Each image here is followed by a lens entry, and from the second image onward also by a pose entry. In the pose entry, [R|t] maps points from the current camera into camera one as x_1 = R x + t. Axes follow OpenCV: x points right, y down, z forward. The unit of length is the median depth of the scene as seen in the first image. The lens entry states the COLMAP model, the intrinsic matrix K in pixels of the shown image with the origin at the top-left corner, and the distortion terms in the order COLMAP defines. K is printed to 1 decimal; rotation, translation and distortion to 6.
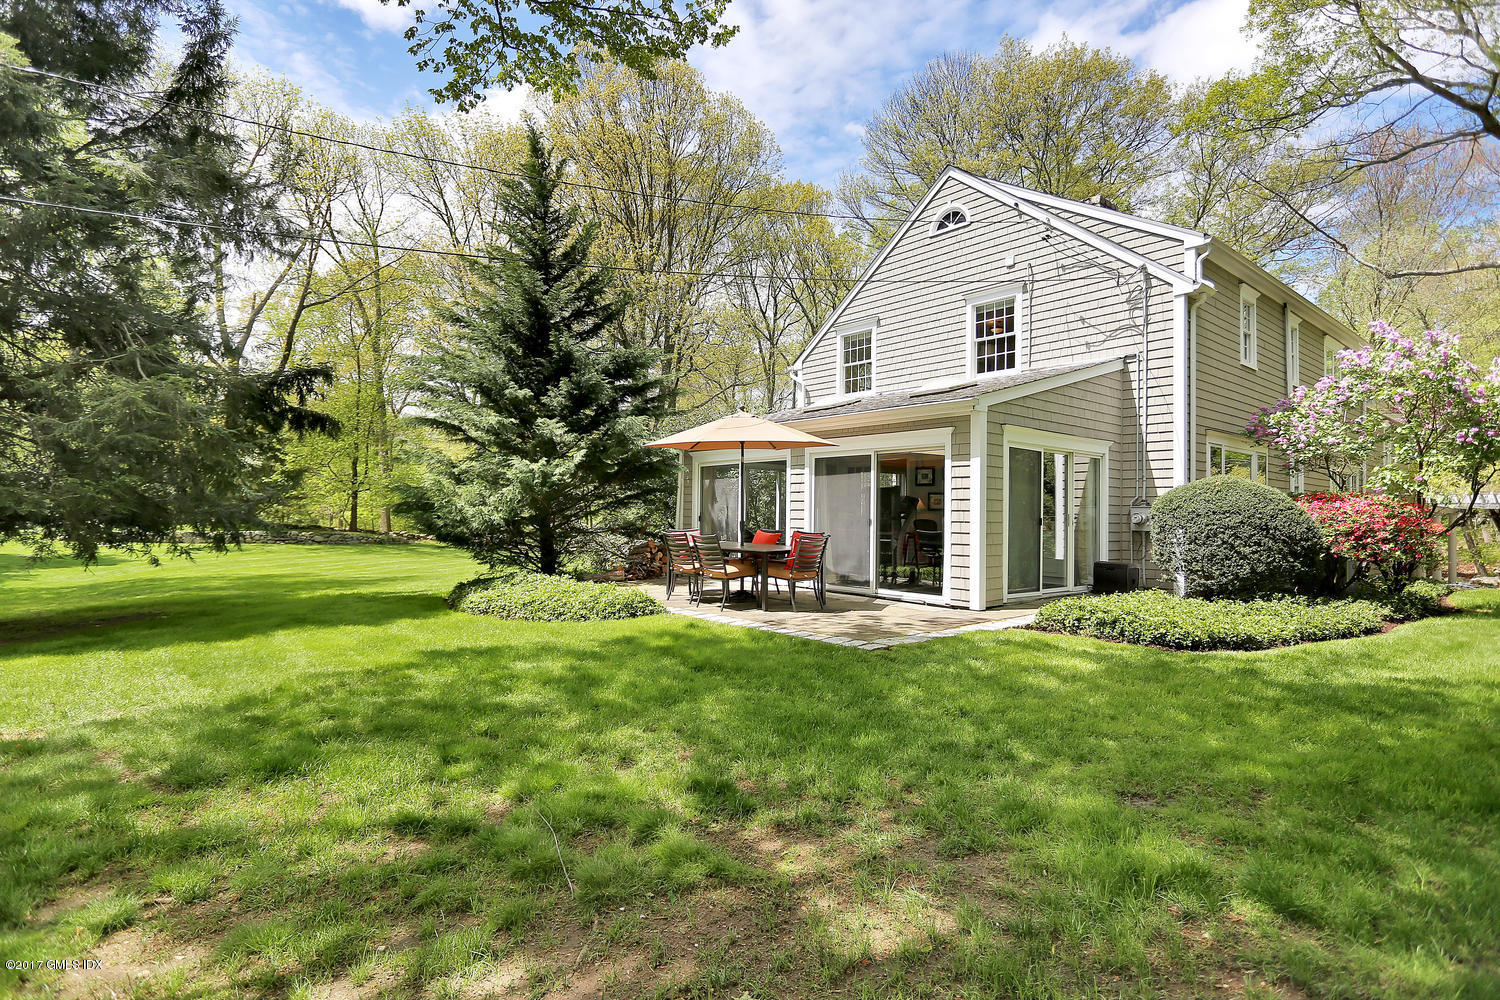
lens RADIAL K [[729.1, 0, 747.0], [0, 729.1, 503.3], [0, 0, 1]] dist [0.001458, 0.001880]
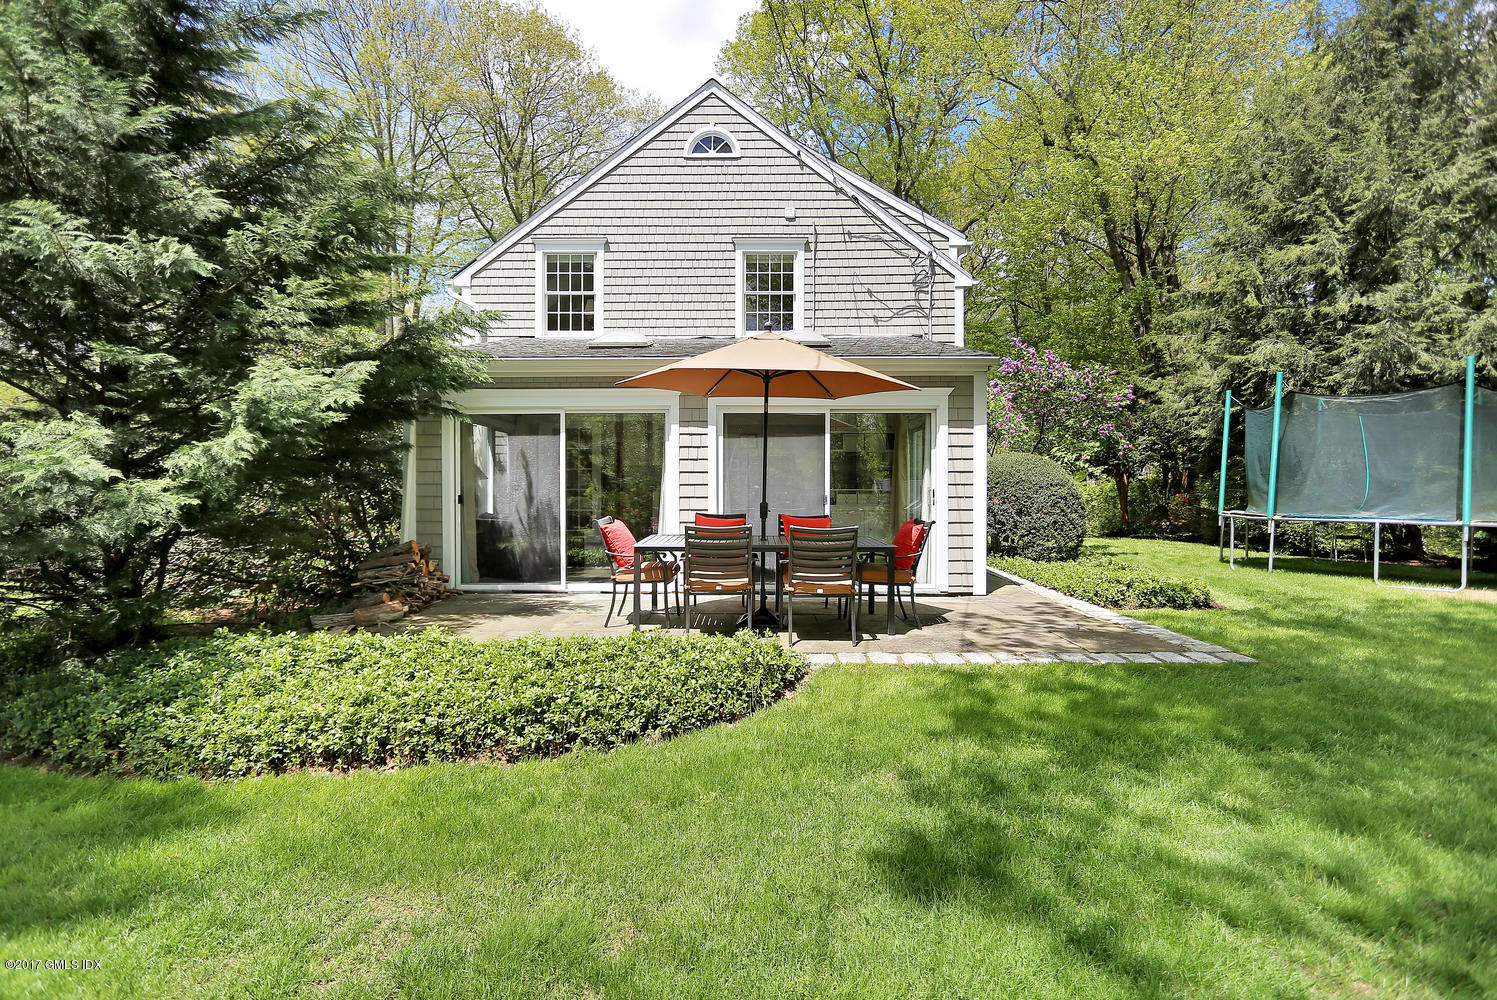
lens RADIAL K [[727.7, 0, 748.4], [0, 727.7, 498.4], [0, 0, 1]] dist [0.001458, 0.001880]
pose [[0.659703, -0.019706, 0.751268, -0.365186], [-0.002782, 0.999585, 0.028662, 0.001811], [-0.751521, -0.020999, 0.659375, 0.419302]]
